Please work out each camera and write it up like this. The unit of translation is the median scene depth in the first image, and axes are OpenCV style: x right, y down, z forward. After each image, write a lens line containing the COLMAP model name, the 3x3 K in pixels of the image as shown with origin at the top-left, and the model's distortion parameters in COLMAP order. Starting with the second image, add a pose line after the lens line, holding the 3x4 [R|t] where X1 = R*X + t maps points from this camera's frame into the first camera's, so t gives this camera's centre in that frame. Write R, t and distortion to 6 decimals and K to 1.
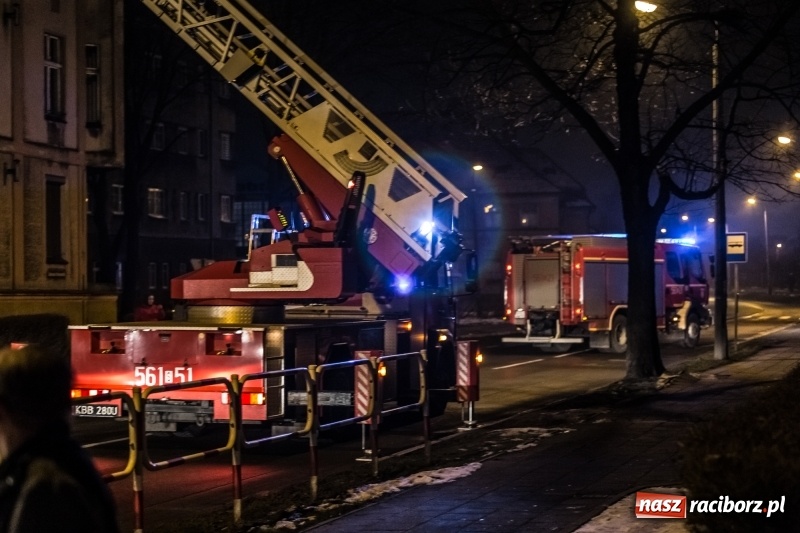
lens RADIAL K [[1751.1, 0, 400.0], [0, 1751.1, 266.5], [0, 0, 1]] dist [0.031064, 0.045739]
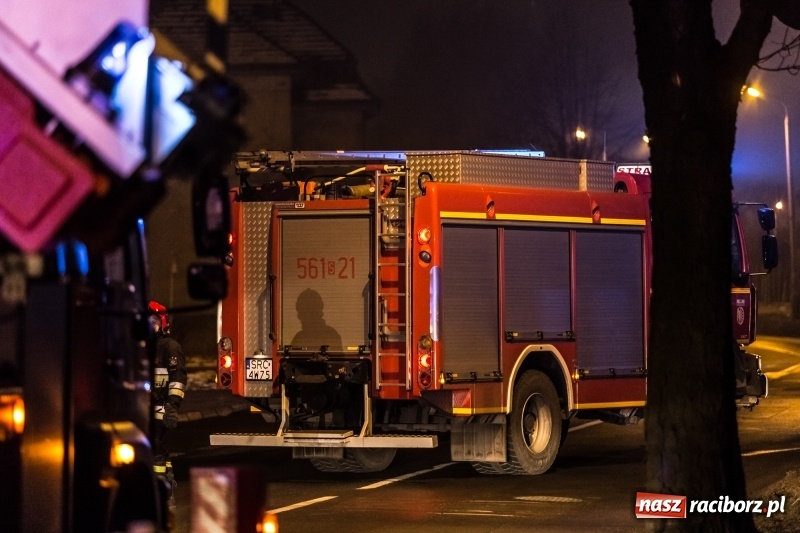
lens RADIAL K [[2994.2, 0, 400.0], [0, 2994.2, 266.5], [0, 0, 1]] dist [-0.138341, -3.370579]
pose [[0.981321, 0.006617, 0.192264, -0.021521], [-0.005864, 0.999973, -0.004488, 0.008932], [-0.192288, 0.003277, 0.981333, 0.395671]]
